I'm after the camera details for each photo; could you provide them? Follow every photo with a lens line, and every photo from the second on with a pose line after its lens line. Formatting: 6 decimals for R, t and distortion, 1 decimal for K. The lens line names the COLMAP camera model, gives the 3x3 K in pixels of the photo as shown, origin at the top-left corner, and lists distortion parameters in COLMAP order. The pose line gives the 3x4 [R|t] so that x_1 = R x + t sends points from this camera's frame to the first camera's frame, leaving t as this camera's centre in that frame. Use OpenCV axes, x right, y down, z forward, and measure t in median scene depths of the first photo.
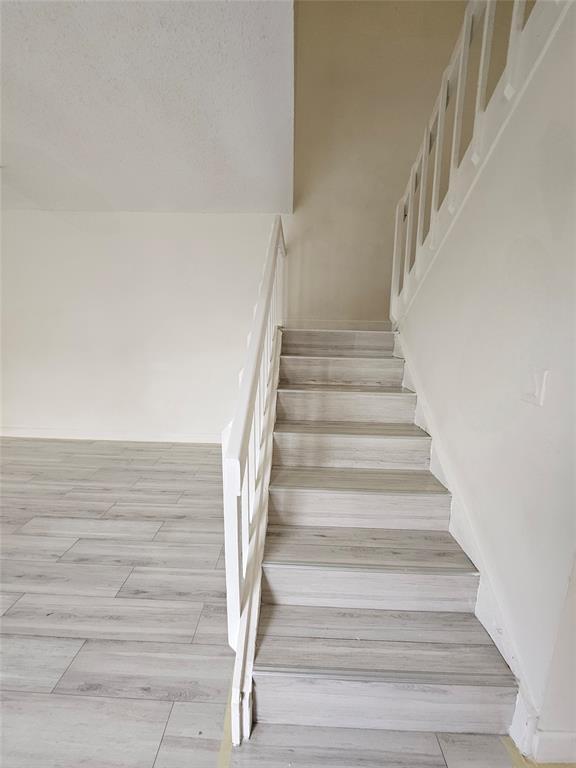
lens RADIAL K [[303.6, 0, 287.7], [0, 303.6, 376.1], [0, 0, 1]] dist [-0.008611, 0.000024]
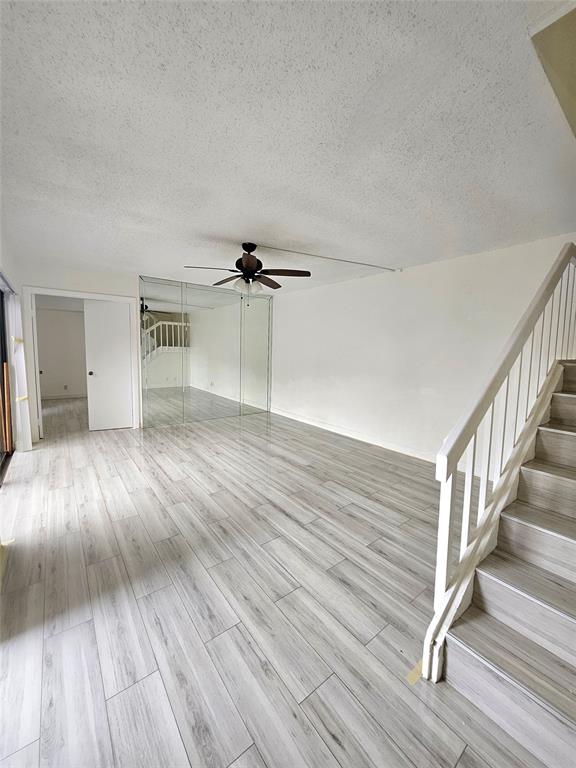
lens RADIAL K [[303.6, 0, 287.7], [0, 303.6, 376.1], [0, 0, 1]] dist [-0.008611, 0.000024]
pose [[0.634645, 0.059757, -0.770490, 0.227028], [-0.130021, 0.991050, -0.030235, 0.022320], [0.761787, 0.119368, 0.636735, -0.269932]]
